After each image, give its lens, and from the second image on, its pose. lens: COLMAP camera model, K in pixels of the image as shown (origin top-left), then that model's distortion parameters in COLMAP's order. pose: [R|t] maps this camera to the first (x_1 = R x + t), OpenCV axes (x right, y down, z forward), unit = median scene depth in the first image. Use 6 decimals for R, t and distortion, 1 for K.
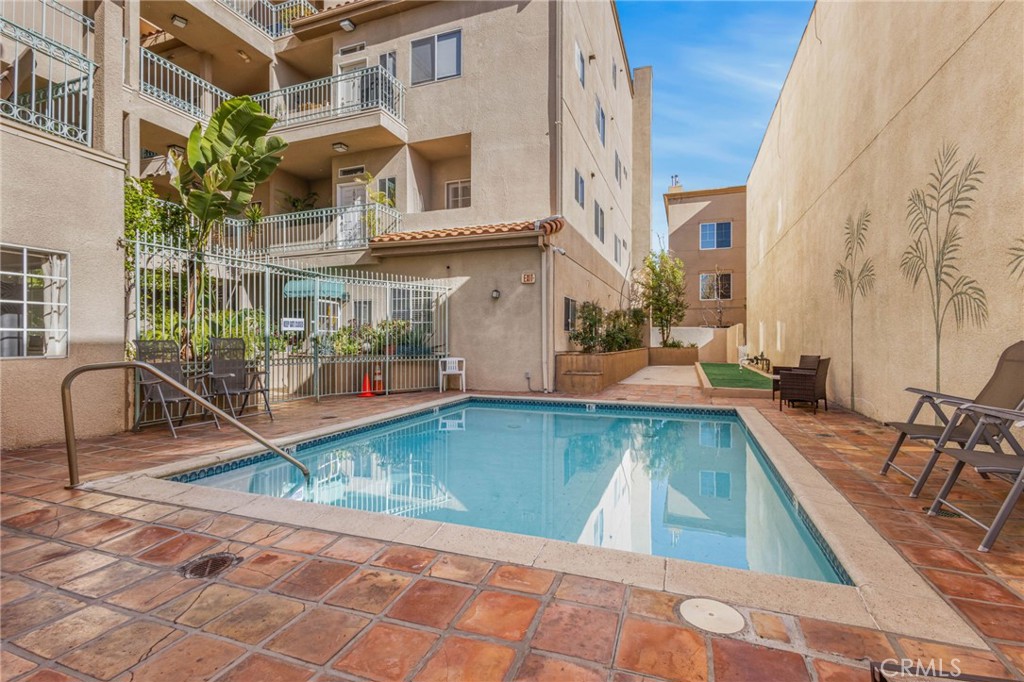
lens RADIAL K [[469.6, 0, 515.2], [0, 469.6, 339.8], [0, 0, 1]] dist [0.000000, -0.000164]
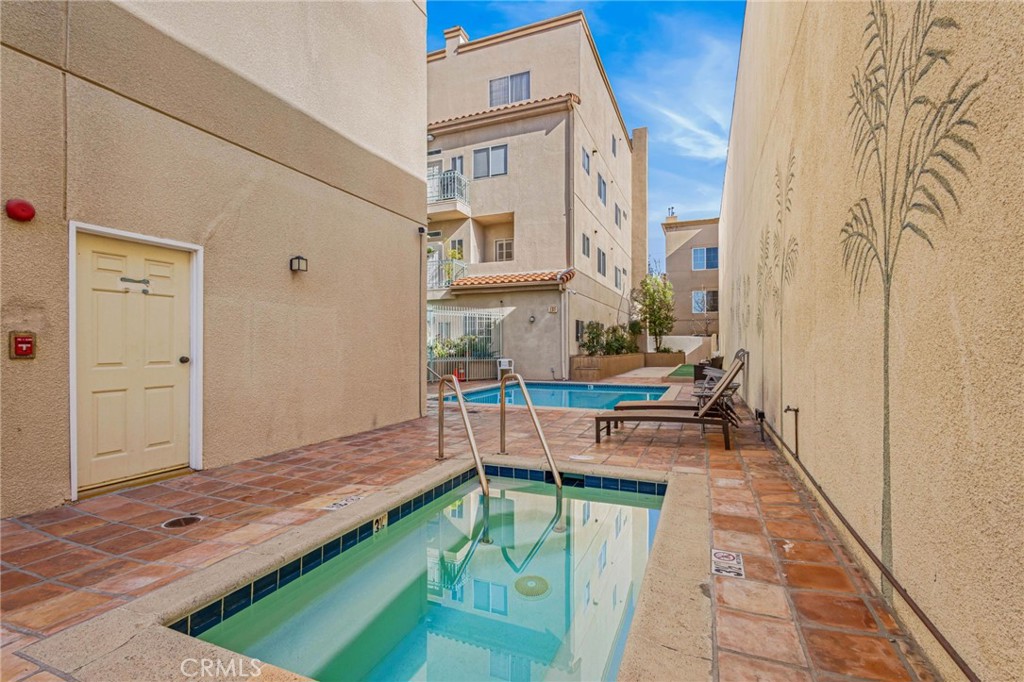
lens RADIAL K [[469.6, 0, 507.0], [0, 469.6, 343.5], [0, 0, 1]] dist [0.000000, -0.000164]
pose [[0.998812, -0.002795, -0.048659, -0.042835], [0.002534, 0.999982, -0.005425, -0.004399], [0.048673, 0.005295, 0.998801, -0.514405]]
